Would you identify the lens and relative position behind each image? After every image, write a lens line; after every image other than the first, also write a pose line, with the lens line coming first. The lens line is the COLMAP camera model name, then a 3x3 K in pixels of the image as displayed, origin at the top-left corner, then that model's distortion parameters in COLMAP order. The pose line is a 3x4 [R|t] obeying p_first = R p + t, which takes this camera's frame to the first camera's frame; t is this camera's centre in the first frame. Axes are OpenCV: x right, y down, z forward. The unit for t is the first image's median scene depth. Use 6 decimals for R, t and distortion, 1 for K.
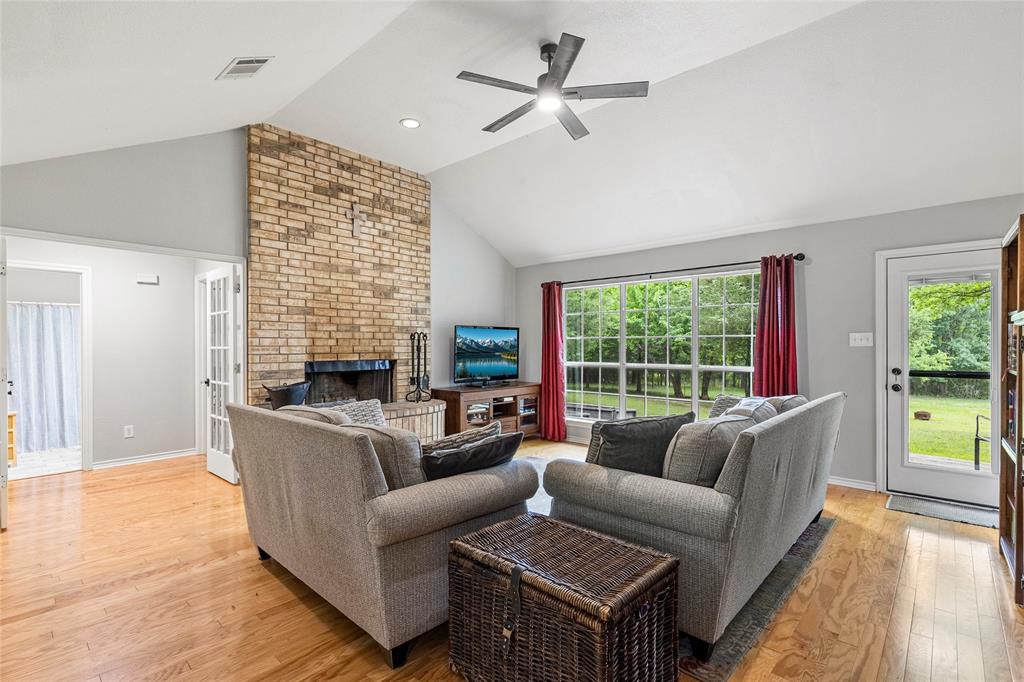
lens RADIAL K [[466.1, 0, 509.2], [0, 466.1, 339.3], [0, 0, 1]] dist [-0.001818, -0.000767]
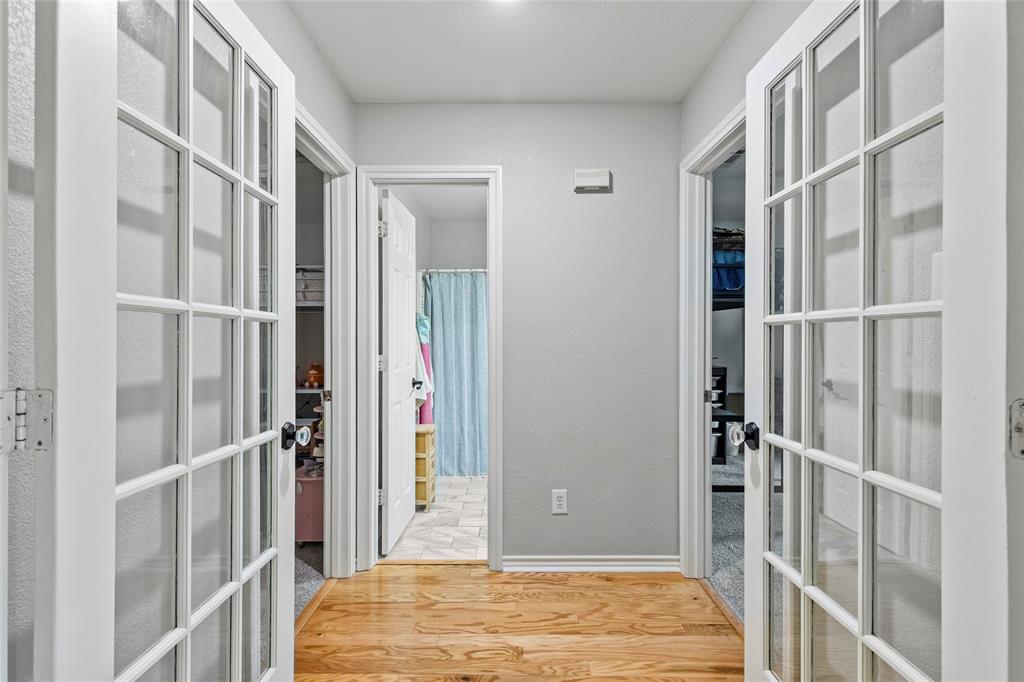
lens RADIAL K [[466.1, 0, 511.6], [0, 466.1, 337.3], [0, 0, 1]] dist [-0.001818, -0.000767]
pose [[0.667480, 0.005717, -0.744606, -0.473671], [-0.003436, 0.999984, 0.004598, 0.025418], [0.744620, -0.000511, 0.667488, 0.616274]]
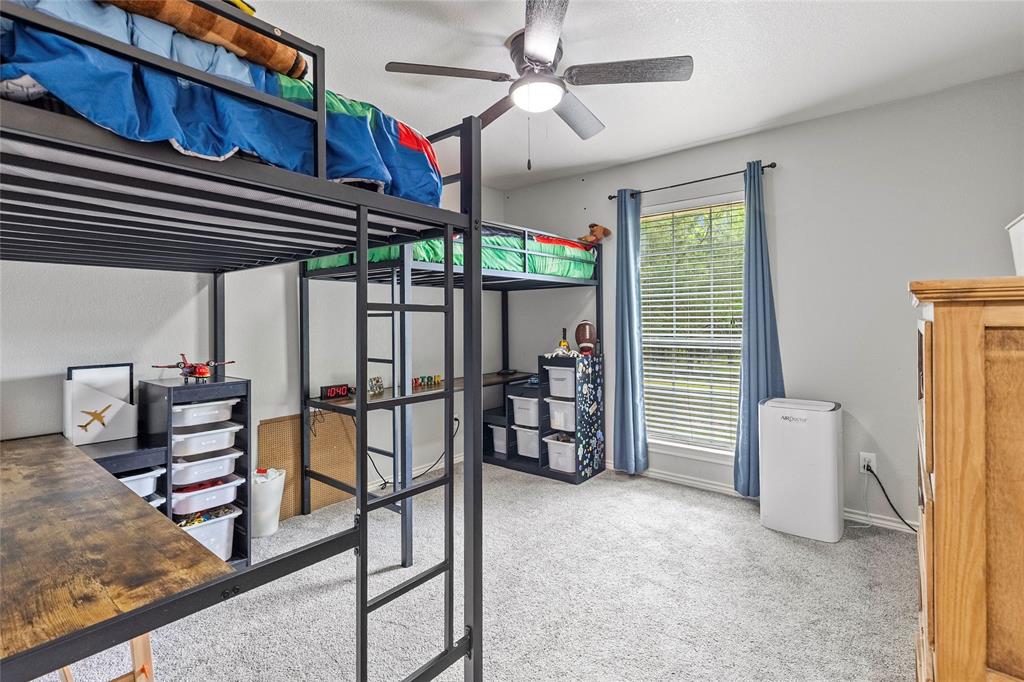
lens RADIAL K [[466.1, 0, 512.6], [0, 466.1, 331.4], [0, 0, 1]] dist [-0.001818, -0.000767]
pose [[0.999060, 0.003810, 0.043187, -0.520167], [-0.004106, 0.999969, 0.006760, 0.028419], [-0.043160, -0.006931, 0.999044, 0.747479]]
